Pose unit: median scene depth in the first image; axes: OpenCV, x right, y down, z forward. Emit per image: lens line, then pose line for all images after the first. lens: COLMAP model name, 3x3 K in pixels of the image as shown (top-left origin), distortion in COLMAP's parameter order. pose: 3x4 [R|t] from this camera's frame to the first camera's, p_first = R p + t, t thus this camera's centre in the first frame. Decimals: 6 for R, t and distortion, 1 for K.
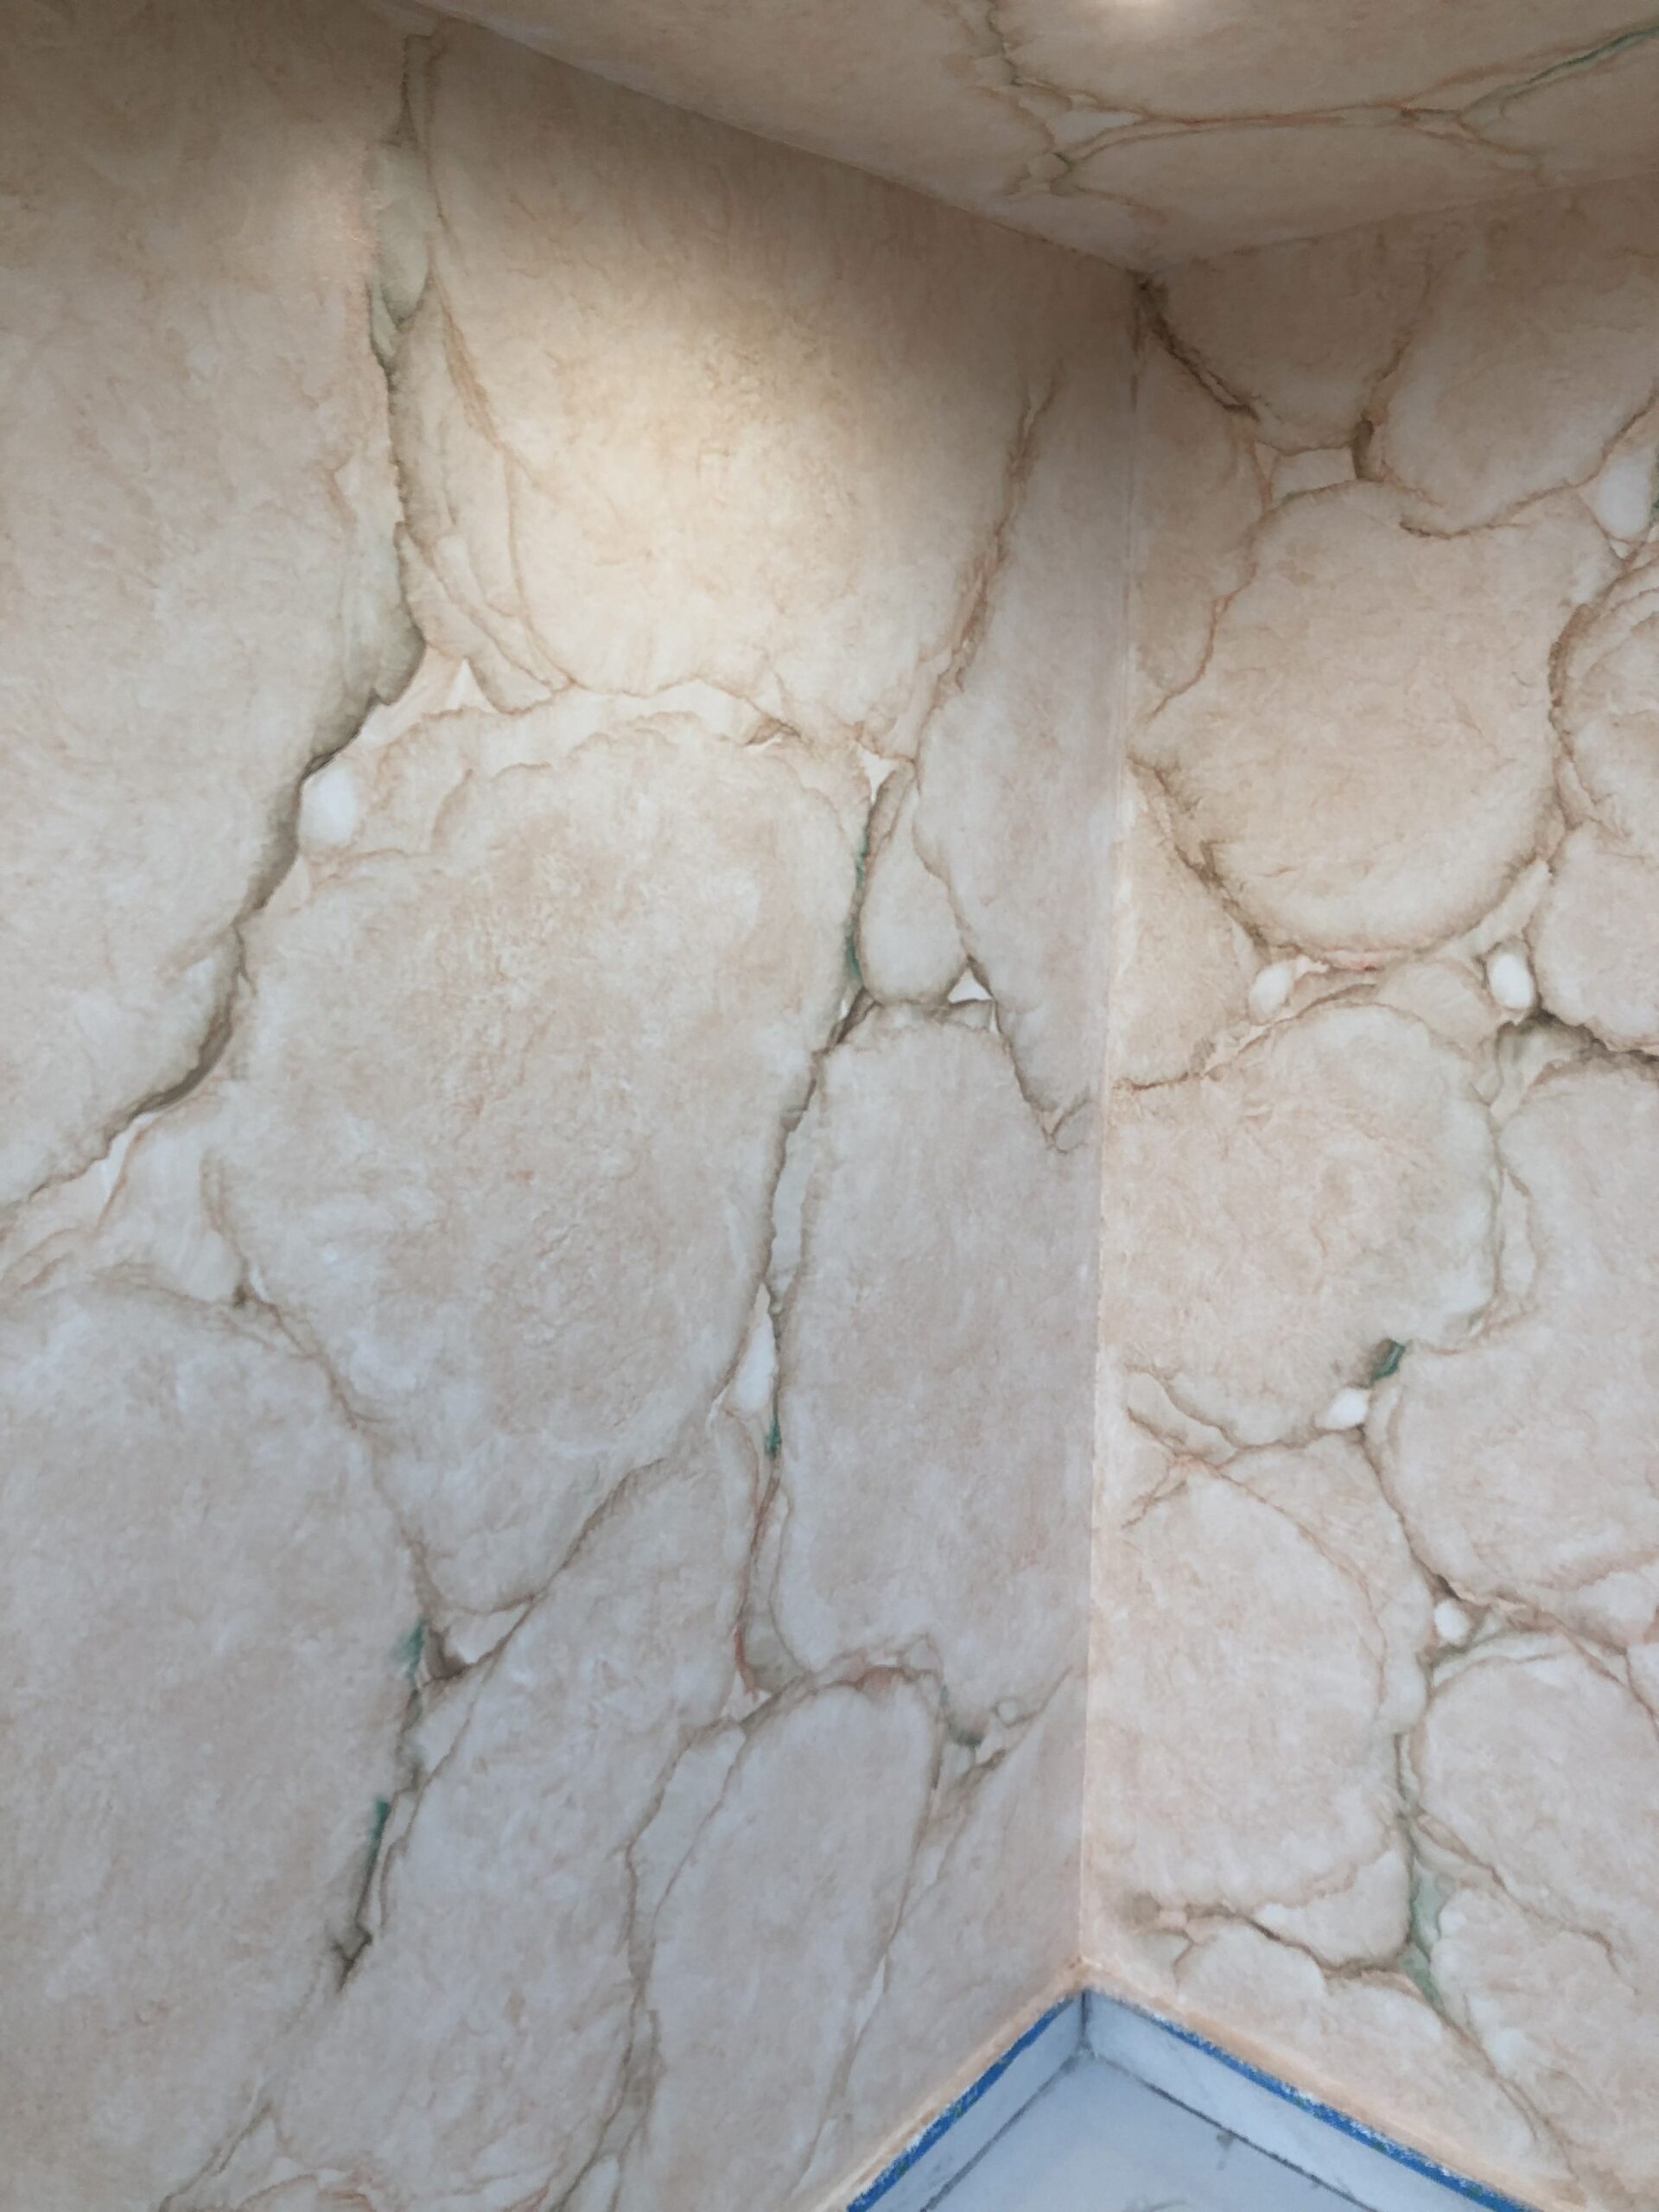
lens RADIAL K [[1779.0, 0, 833.5], [0, 1779.0, 1098.2], [0, 0, 1]] dist [0.040724, -0.041743]
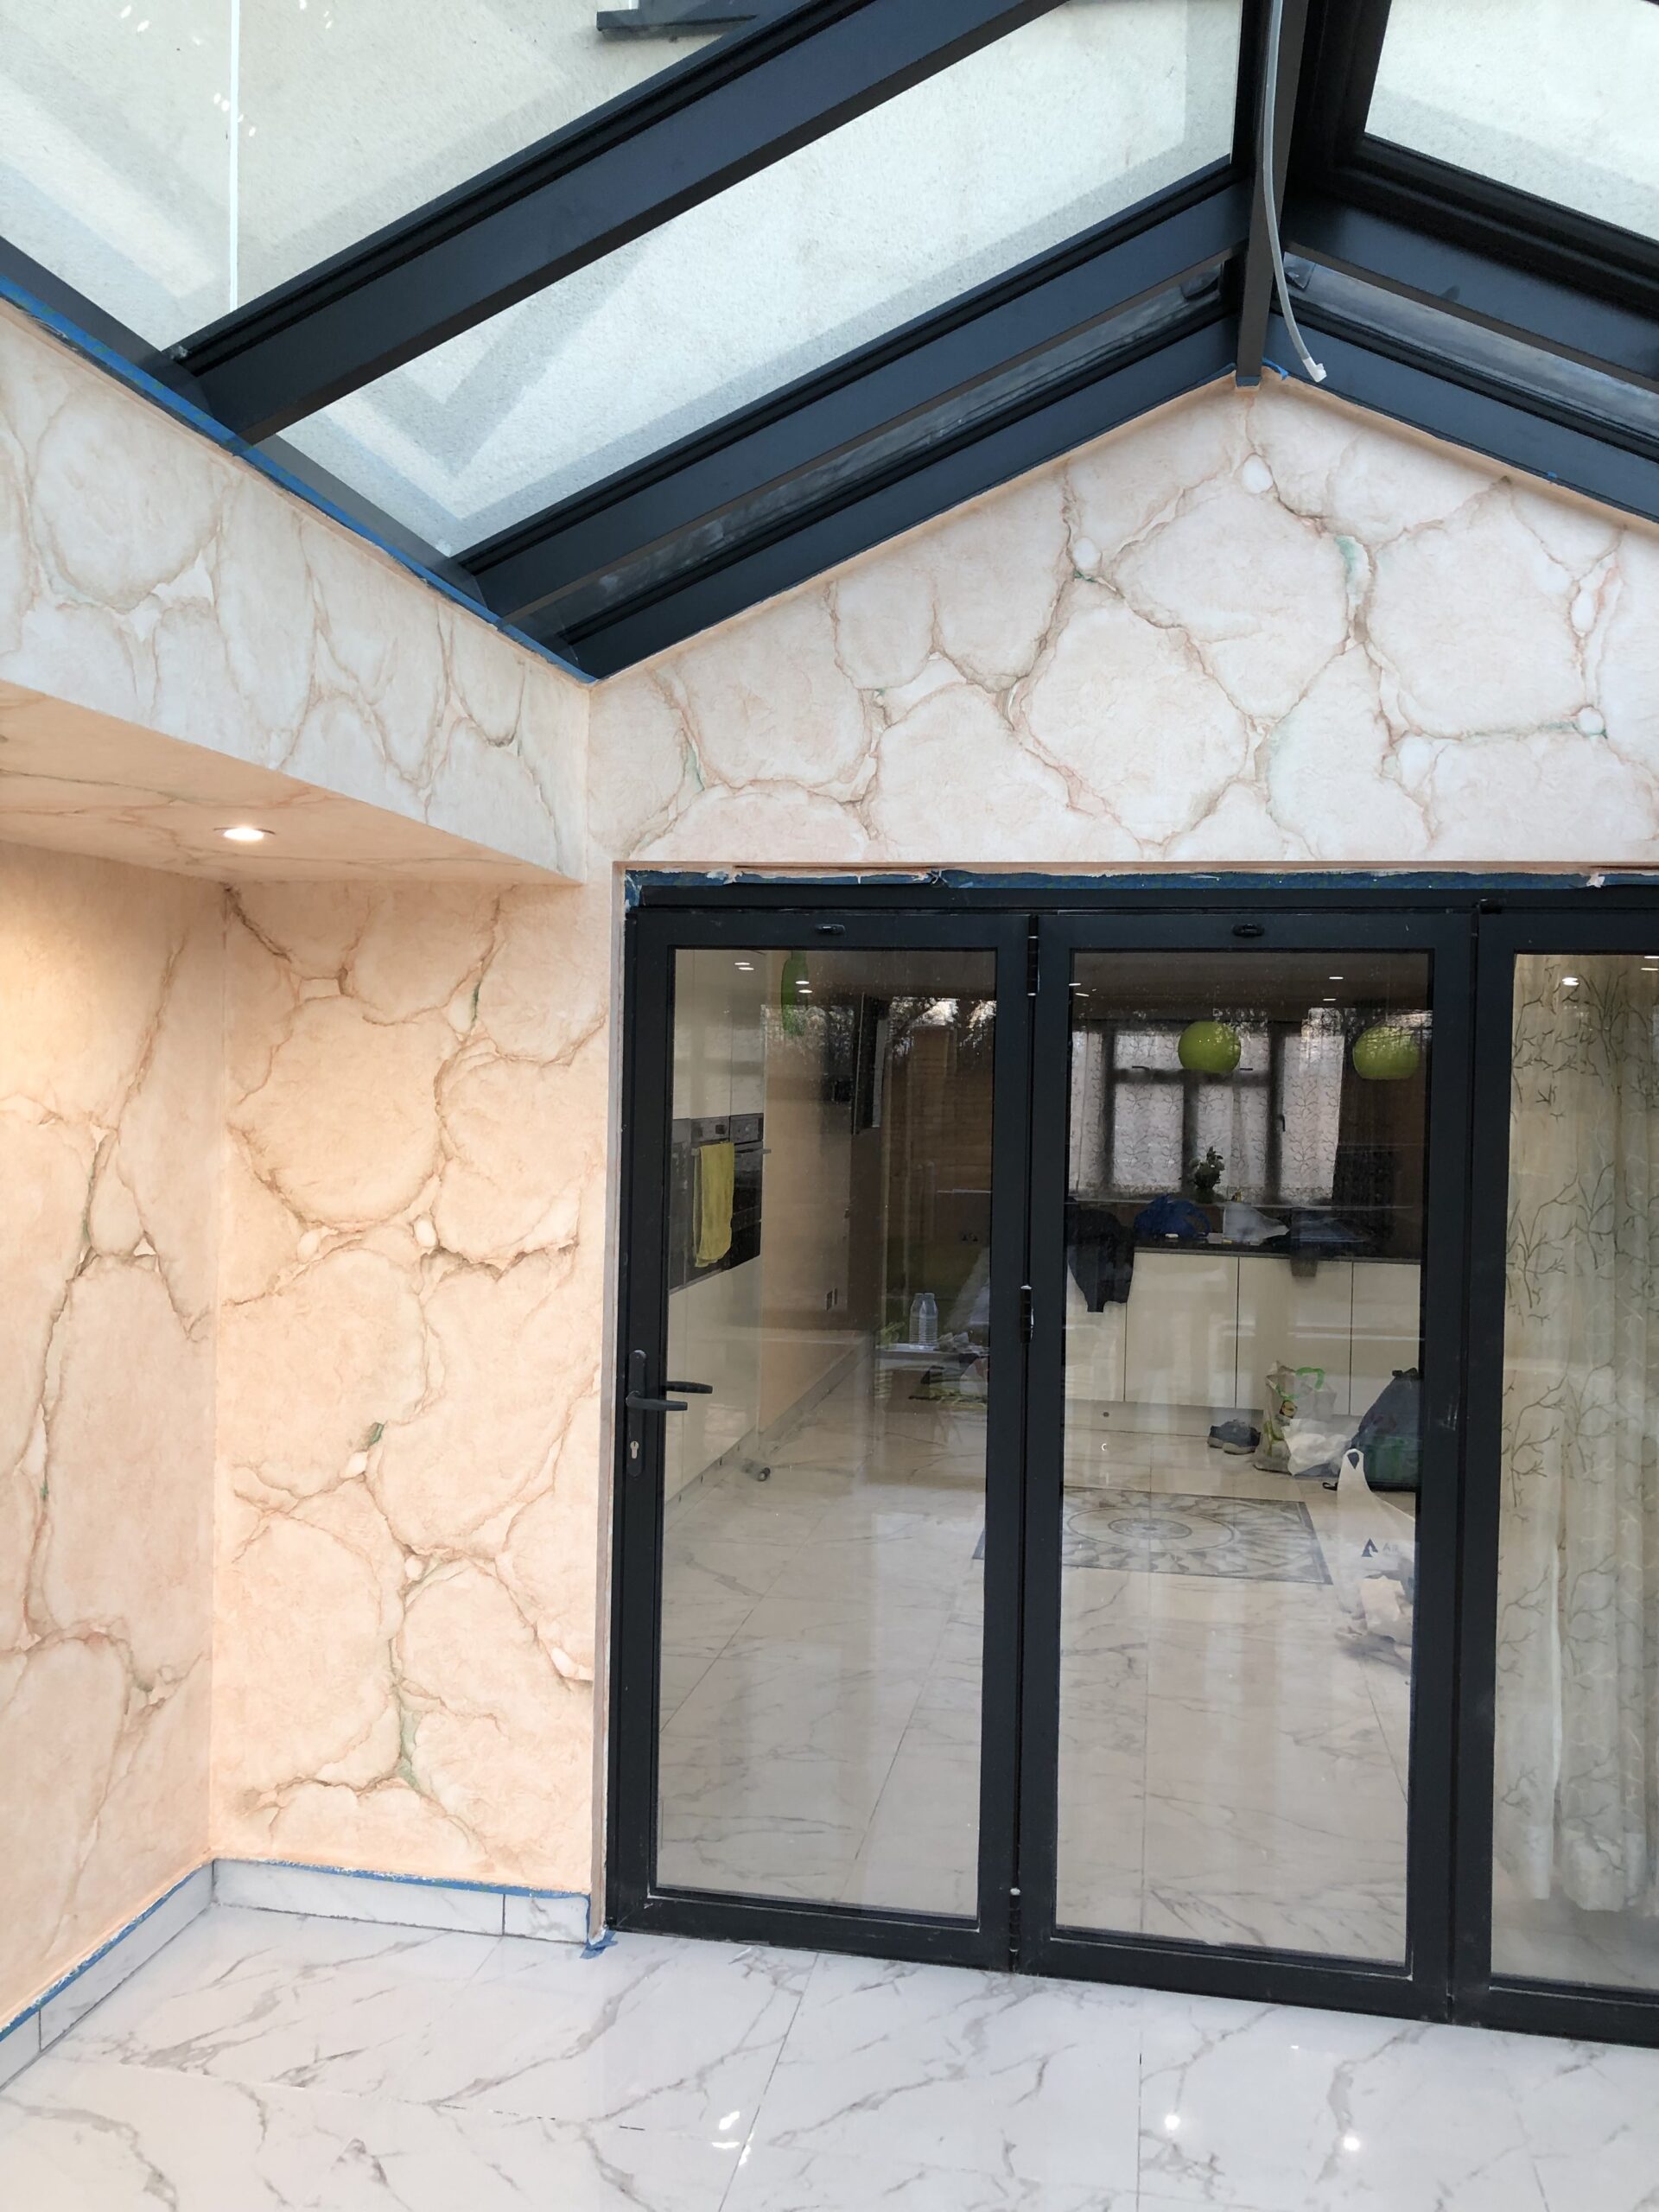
lens RADIAL K [[1779.0, 0, 829.3], [0, 1779.0, 1094.7], [0, 0, 1]] dist [0.040724, -0.041743]
pose [[0.867966, 0.007095, 0.496573, -0.230409], [0.084032, 0.983382, -0.160932, 0.140505], [-0.489463, 0.181411, 0.852945, -0.970654]]
